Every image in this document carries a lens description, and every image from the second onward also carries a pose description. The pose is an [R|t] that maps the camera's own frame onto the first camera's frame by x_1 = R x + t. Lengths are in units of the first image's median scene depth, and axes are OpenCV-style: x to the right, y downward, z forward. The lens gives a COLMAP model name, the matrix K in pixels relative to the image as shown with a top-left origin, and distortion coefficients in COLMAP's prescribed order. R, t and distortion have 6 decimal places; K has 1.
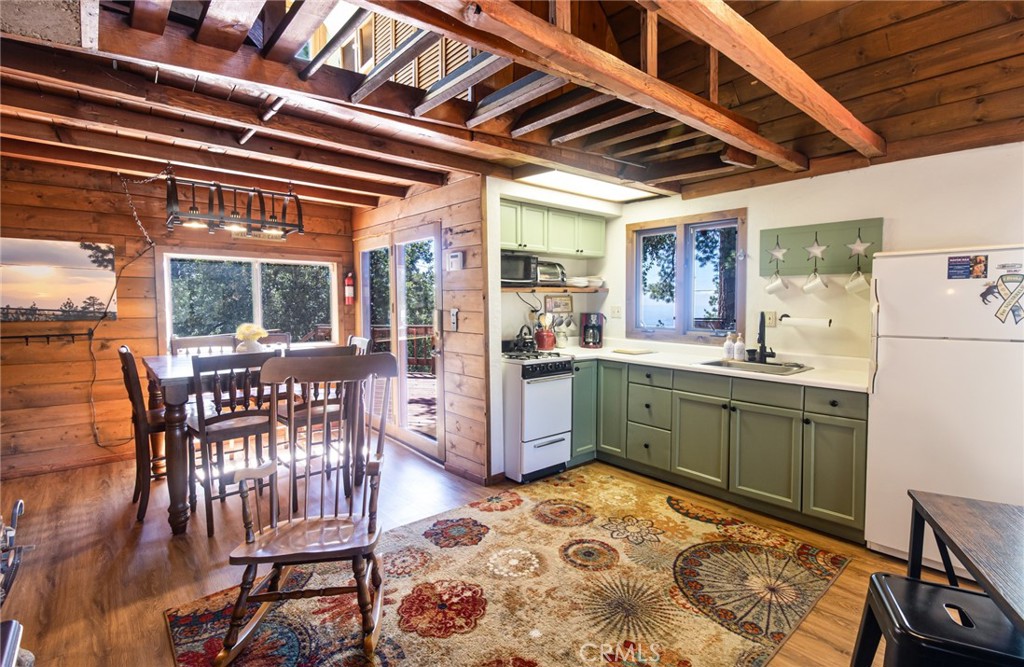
lens RADIAL K [[474.8, 0, 513.1], [0, 474.8, 326.5], [0, 0, 1]] dist [0.012795, -0.008940]
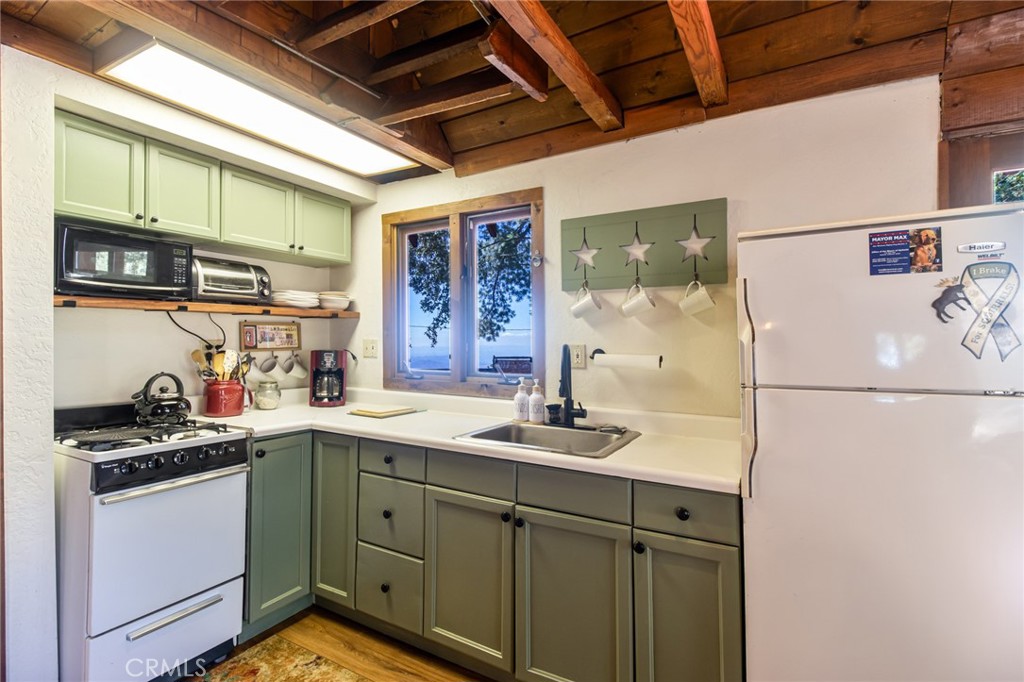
lens RADIAL K [[469.6, 0, 511.5], [0, 469.6, 334.1], [0, 0, 1]] dist [0.020732, -0.014007]
pose [[0.945617, 0.006042, 0.325226, 0.230024], [0.016589, 0.997631, -0.066768, -0.004783], [-0.324859, 0.068533, 0.943276, 0.396696]]
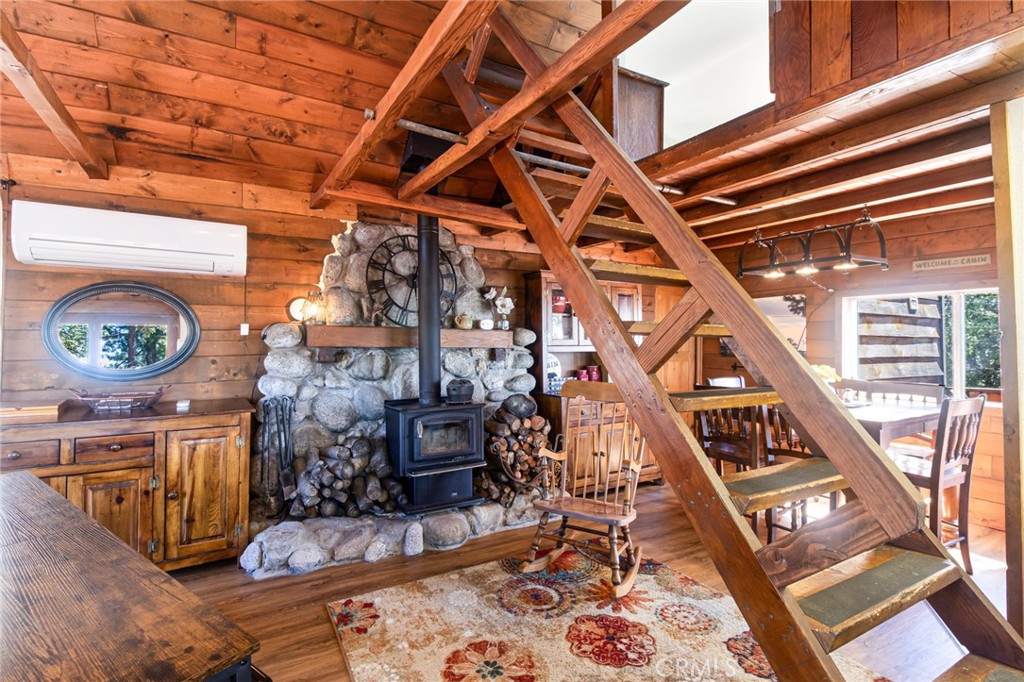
lens RADIAL K [[469.6, 0, 496.9], [0, 469.6, 331.5], [0, 0, 1]] dist [0.020732, -0.014007]
pose [[-0.199202, -0.024490, -0.979652, 0.489213], [-0.062238, 0.997986, -0.012293, -0.019544], [0.977980, 0.058523, -0.200325, 0.504809]]
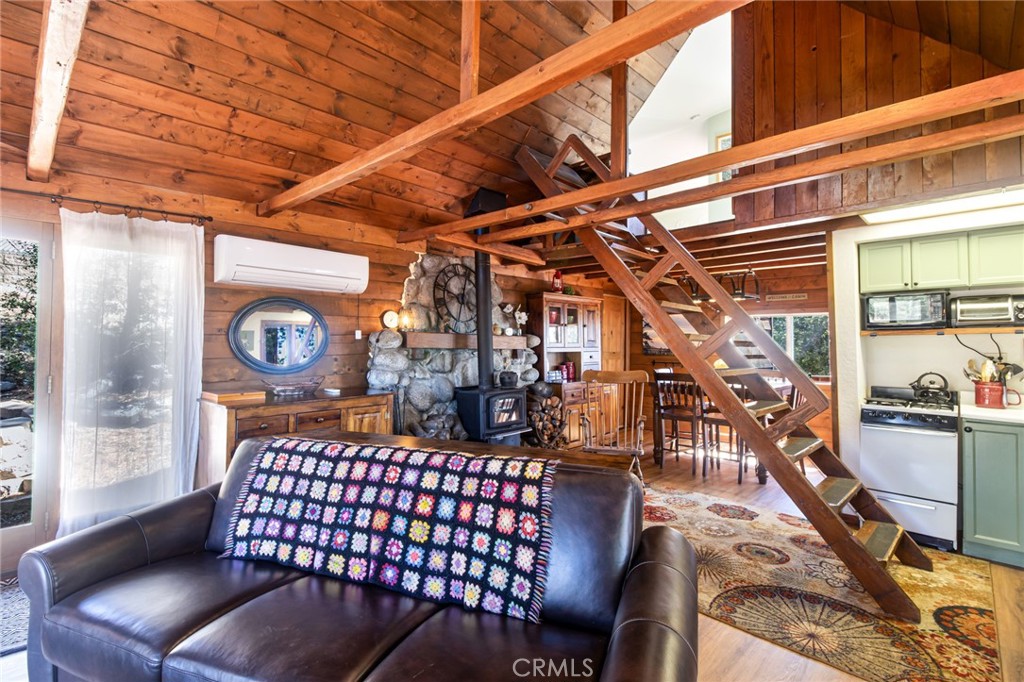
lens RADIAL K [[469.6, 0, 507.3], [0, 469.6, 333.5], [0, 0, 1]] dist [0.020732, -0.014007]
pose [[0.077521, -0.026916, -0.996627, 0.874839], [-0.064547, 0.997403, -0.031958, 0.004155], [0.994899, 0.066806, 0.075582, 0.158306]]
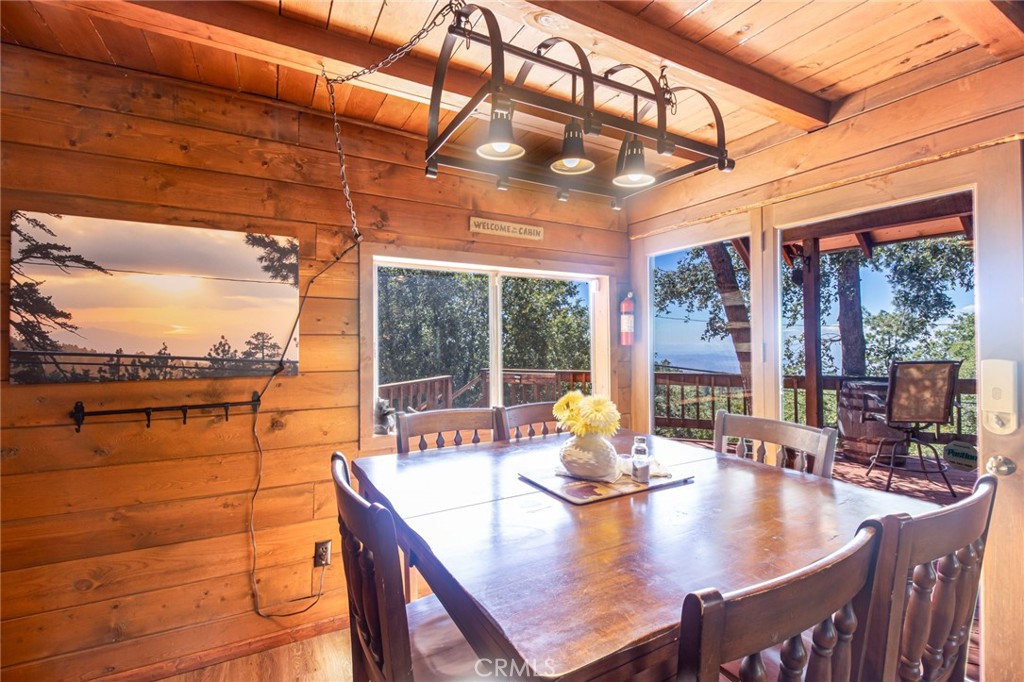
lens RADIAL K [[469.6, 0, 518.9], [0, 469.6, 334.7], [0, 0, 1]] dist [0.020732, -0.014007]
pose [[0.980788, -0.011438, -0.194740, -0.495378], [-0.002349, 0.997515, -0.070419, -0.023539], [0.195062, 0.069524, 0.978324, 0.537654]]
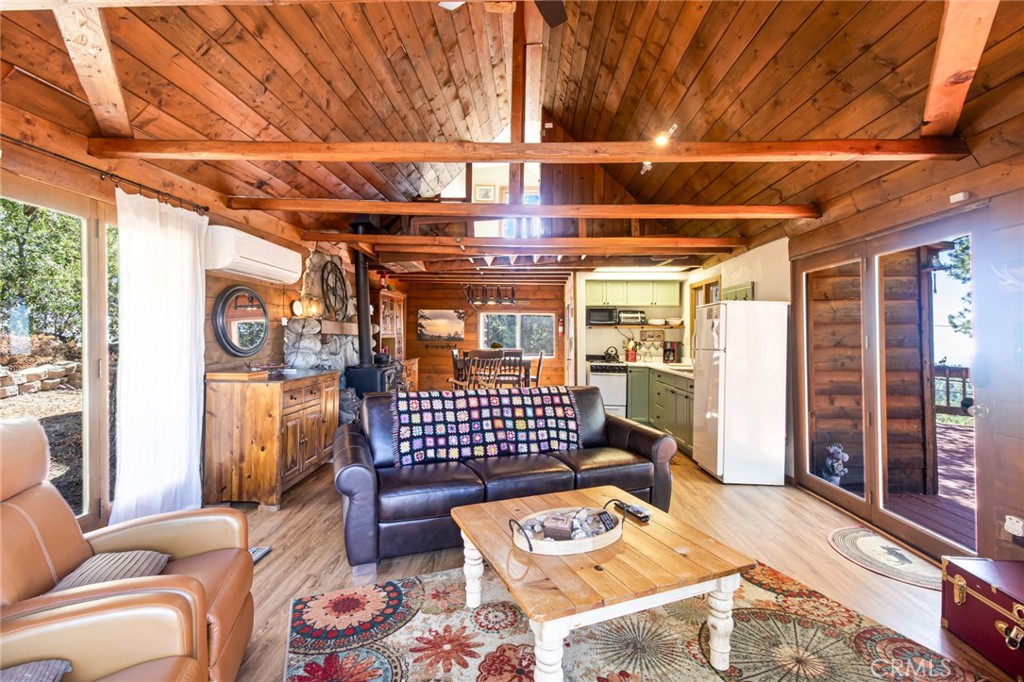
lens RADIAL K [[469.6, 0, 511.9], [0, 469.6, 332.4], [0, 0, 1]] dist [0.020732, -0.014007]
pose [[0.726154, -0.001929, -0.687529, 1.023400], [-0.048139, 0.997399, -0.053642, 0.059763], [0.685845, 0.072049, 0.724173, -0.583361]]
